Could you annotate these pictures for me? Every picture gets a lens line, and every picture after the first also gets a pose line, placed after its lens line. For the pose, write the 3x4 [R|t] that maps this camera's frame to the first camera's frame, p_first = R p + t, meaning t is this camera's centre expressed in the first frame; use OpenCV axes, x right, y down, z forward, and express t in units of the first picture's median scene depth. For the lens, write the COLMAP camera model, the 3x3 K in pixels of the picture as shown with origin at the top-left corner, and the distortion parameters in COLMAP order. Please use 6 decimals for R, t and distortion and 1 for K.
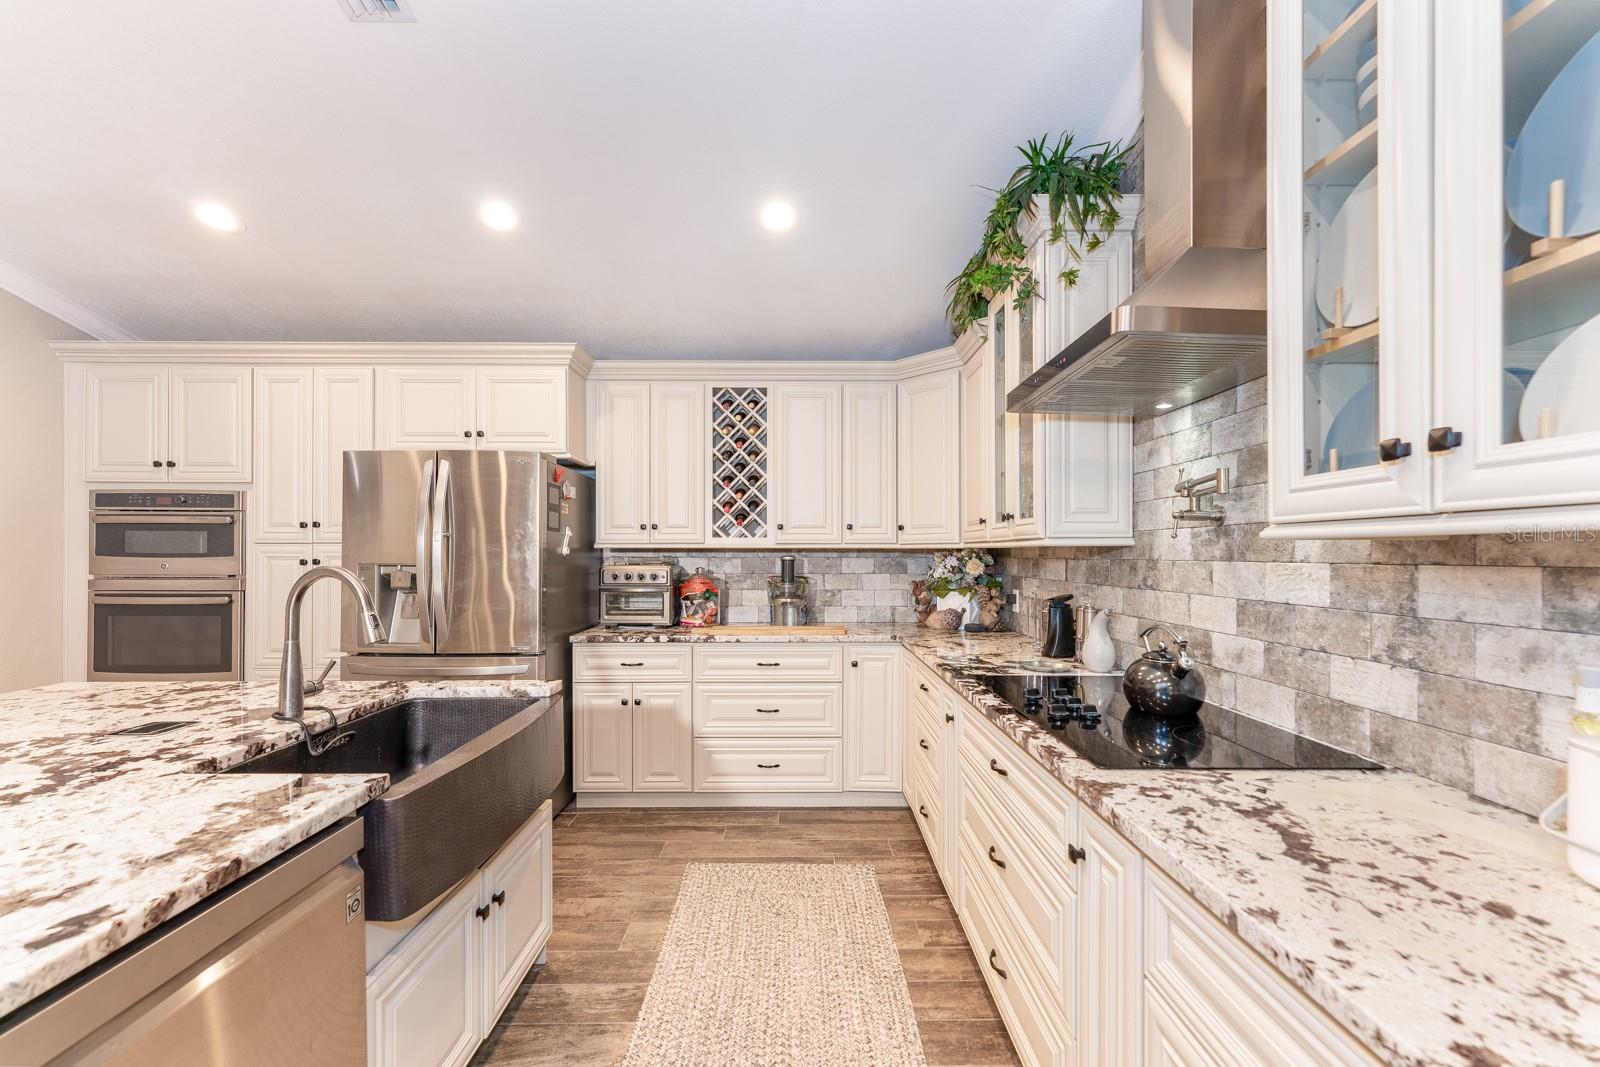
lens RADIAL K [[646.0, 0, 800.0], [0, 646.0, 550.8], [0, 0, 1]] dist [0.001384, -0.000148]
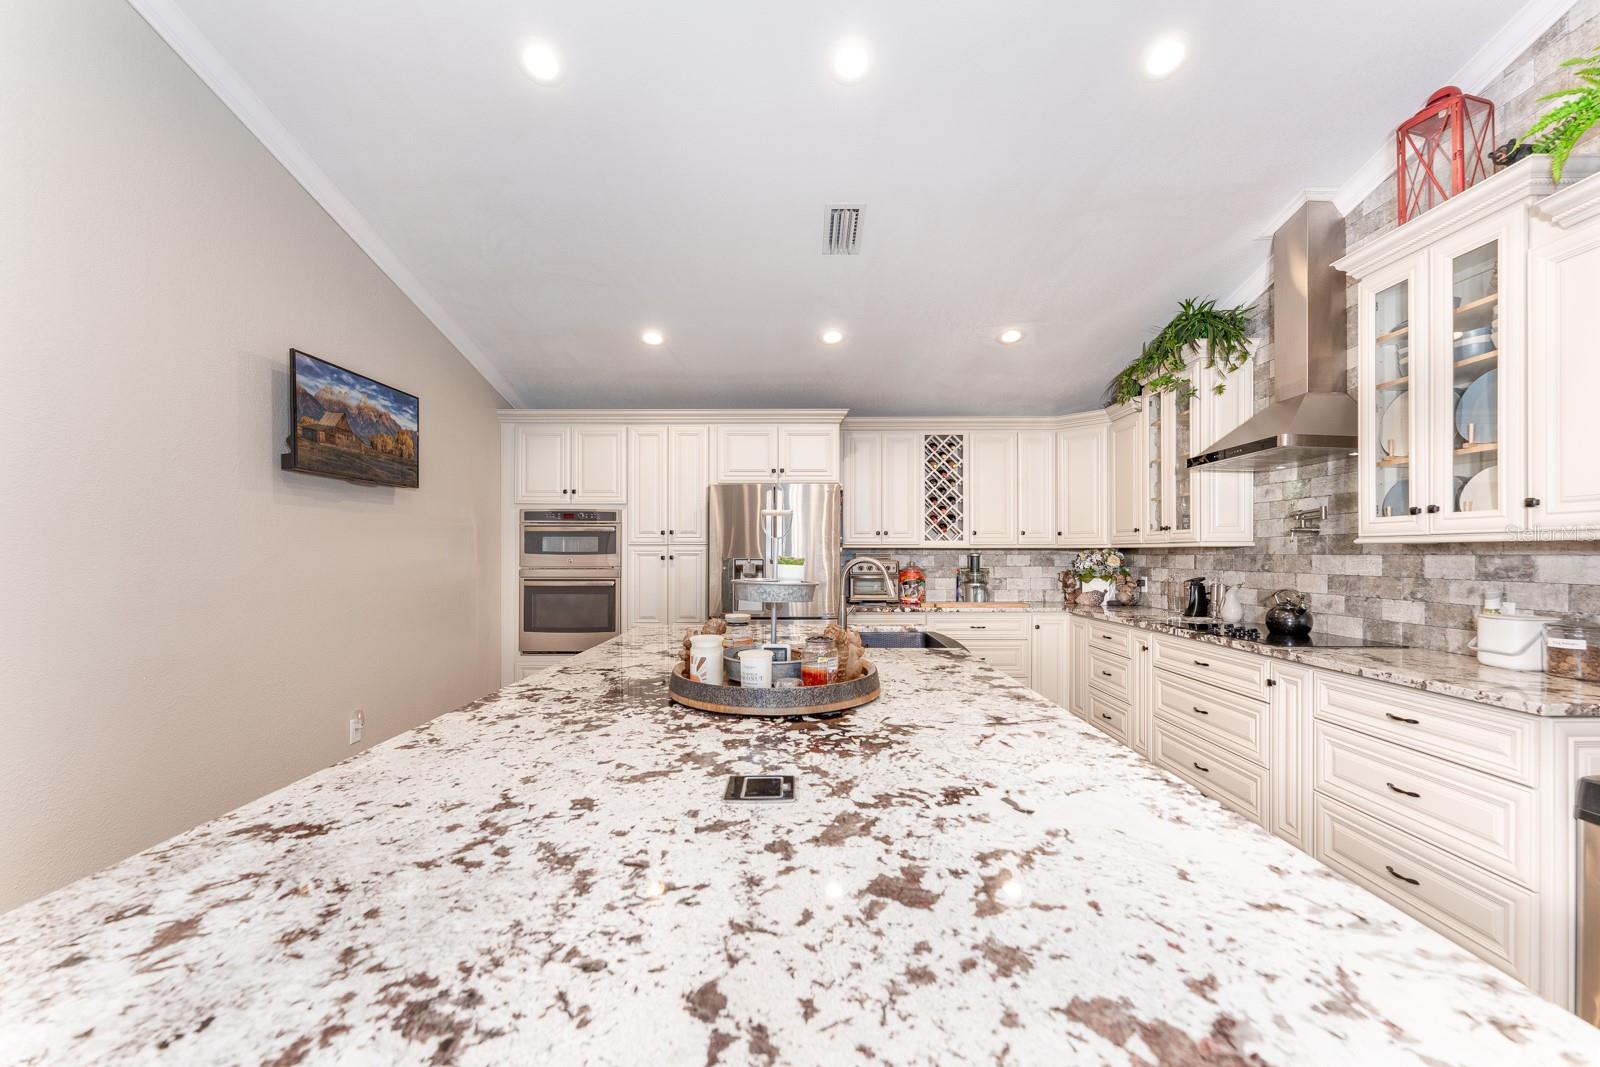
lens RADIAL K [[643.2, 0, 798.1], [0, 643.2, 552.0], [0, 0, 1]] dist [0.001806, 0.000364]
pose [[0.999893, -0.000676, -0.014600, -0.614350], [0.000702, 0.999998, 0.001782, 0.003179], [0.014598, -0.001793, 0.999892, -0.656864]]
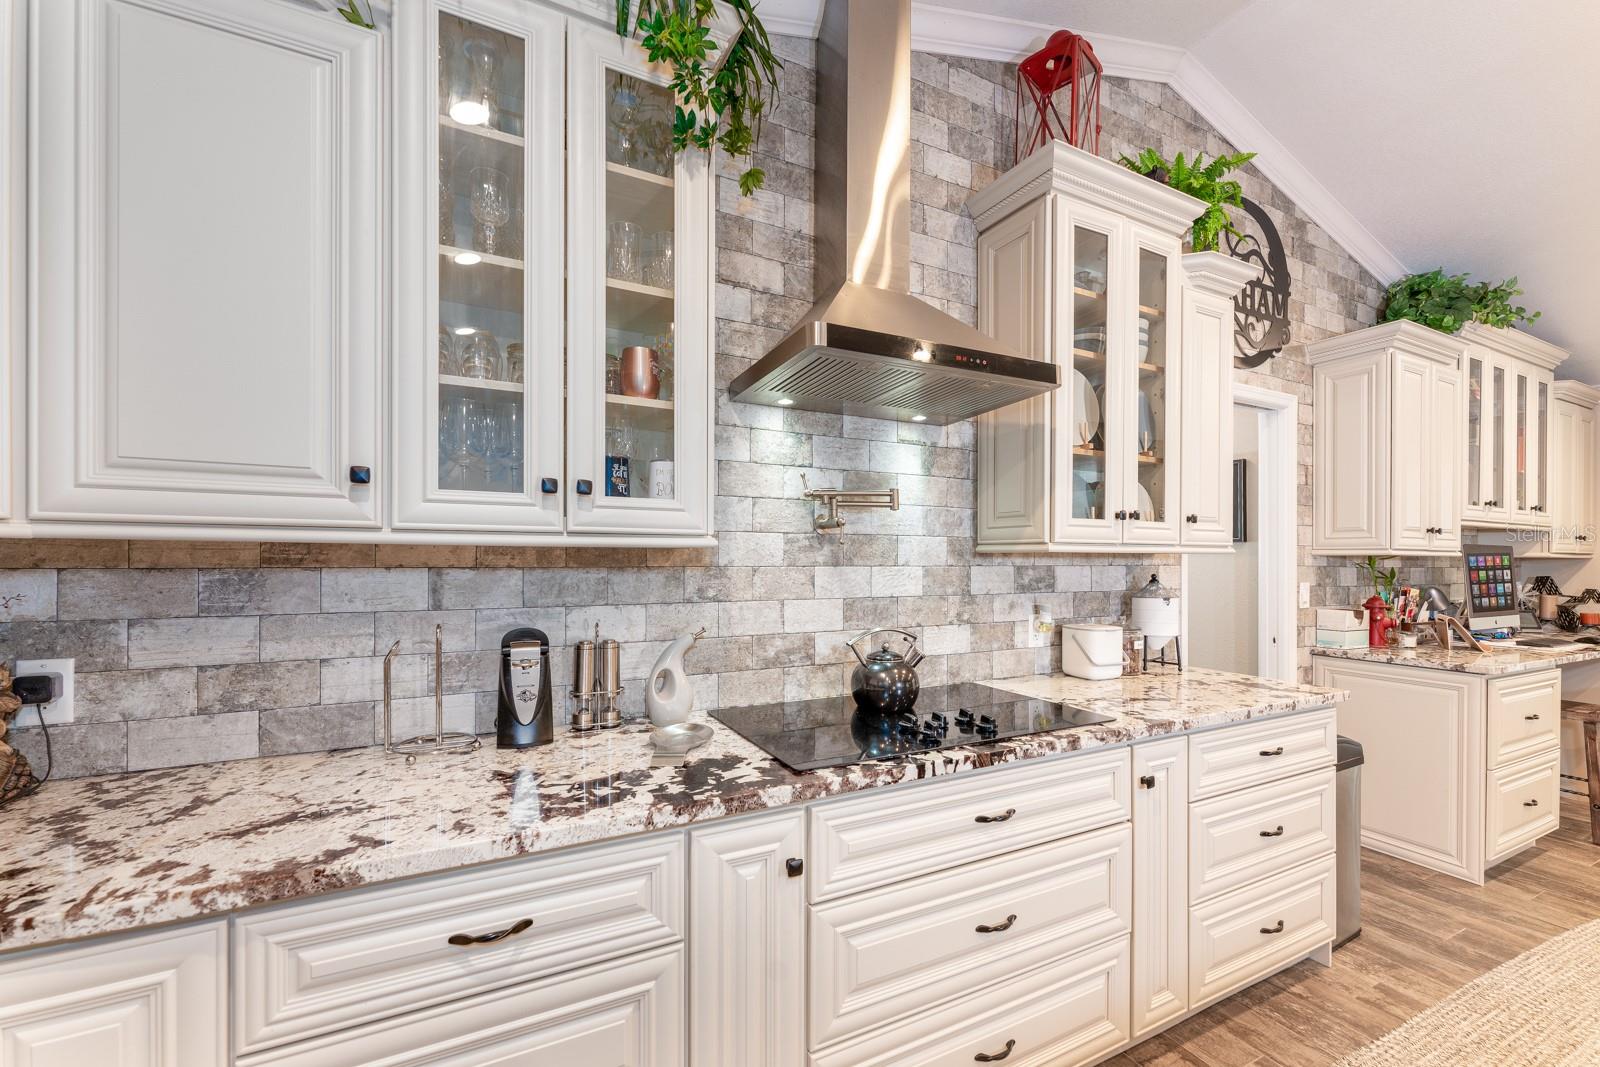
lens RADIAL K [[646.2, 0, 798.8], [0, 646.2, 561.4], [0, 0, 1]] dist [0.001170, 0.000204]
pose [[-0.446369, -0.004290, 0.894839, -0.236289], [-0.007124, 0.999974, 0.001240, 0.005023], [-0.894820, -0.005821, -0.446388, 1.168227]]
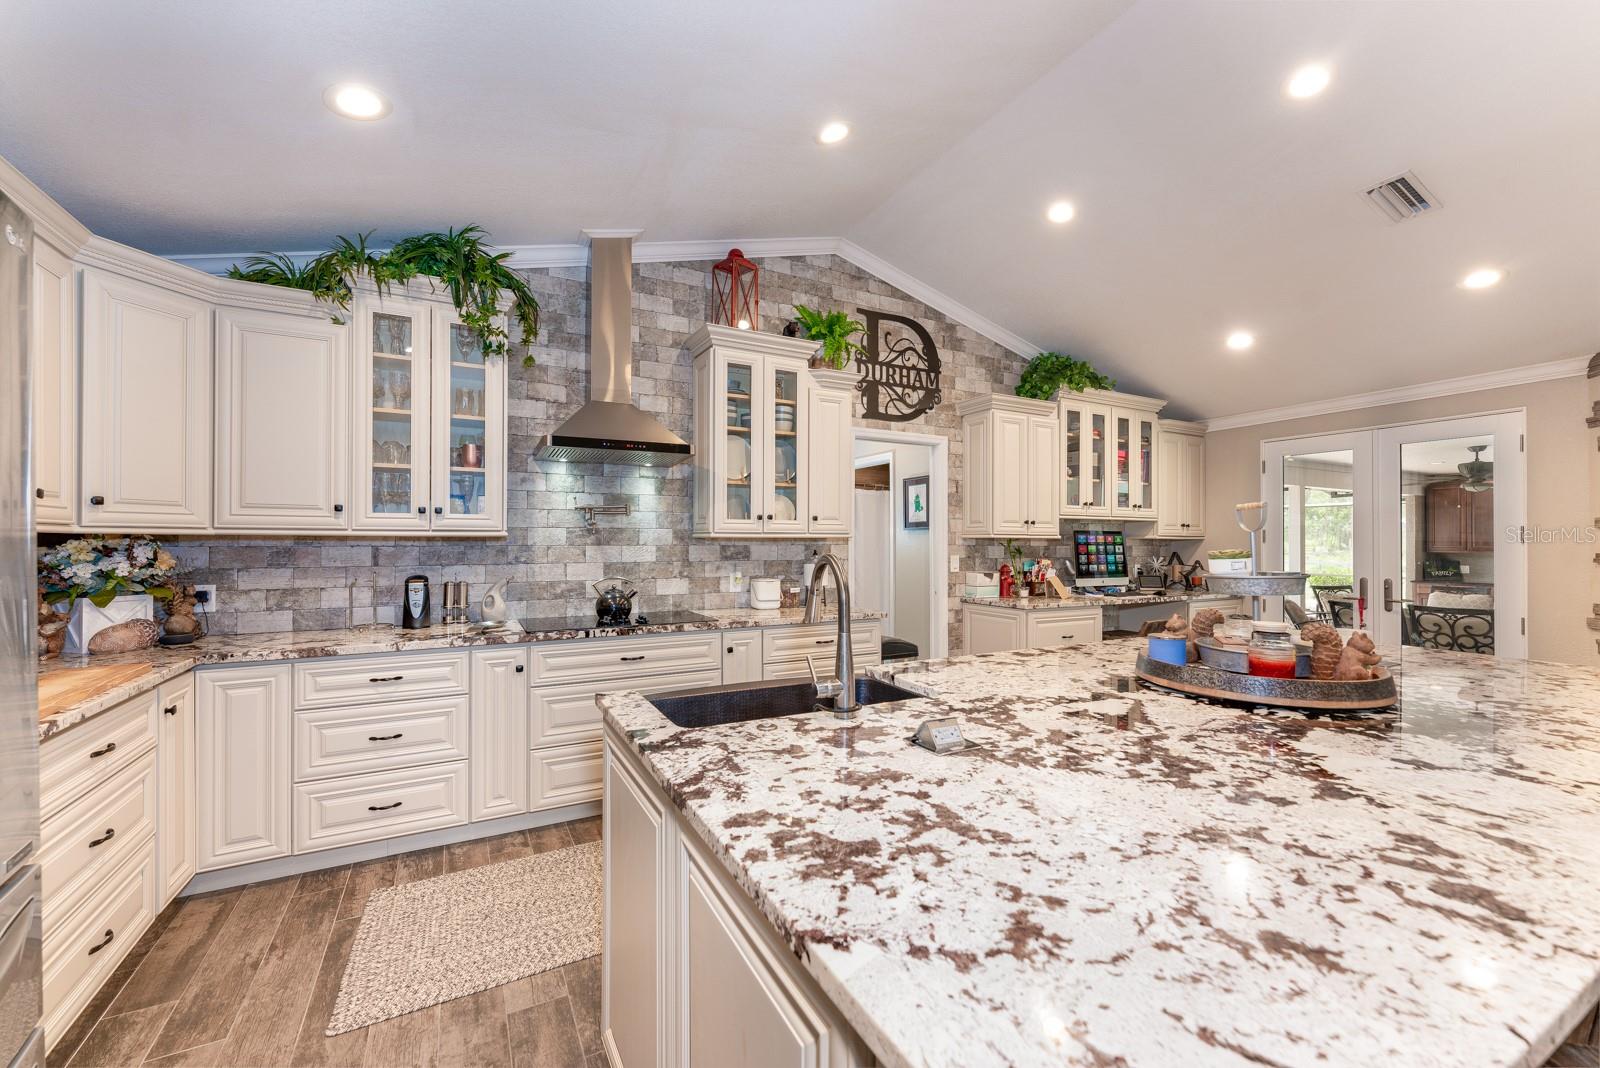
lens RADIAL K [[637.5, 0, 796.8], [0, 637.5, 538.4], [0, 0, 1]] dist [0.001643, 0.000015]
pose [[-0.462157, 0.004757, 0.886786, -1.102291], [-0.003915, 0.999965, -0.007404, 0.004570], [-0.886790, -0.006894, -0.462122, 1.038150]]
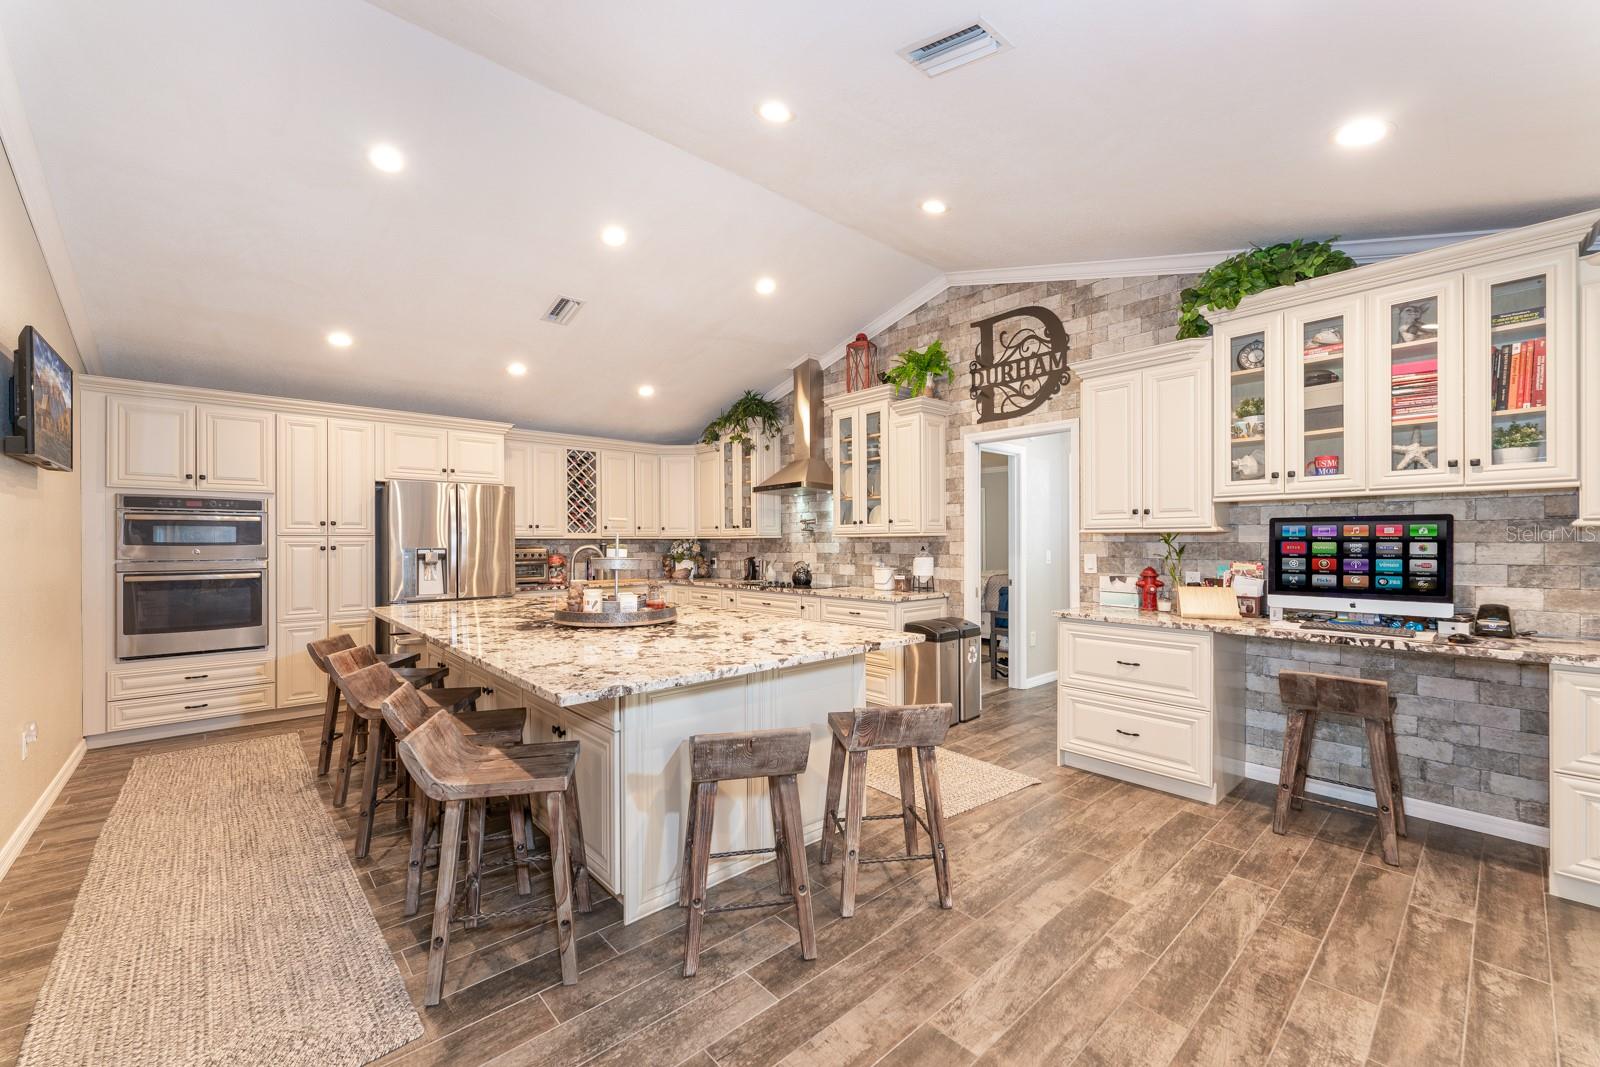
lens RADIAL K [[637.5, 0, 796.8], [0, 637.5, 537.9], [0, 0, 1]] dist [0.001643, 0.000015]
pose [[0.750986, 0.000497, 0.660318, -1.289831], [0.002485, 0.999991, -0.003579, 0.002195], [-0.660313, 0.004329, 0.750978, -1.172939]]
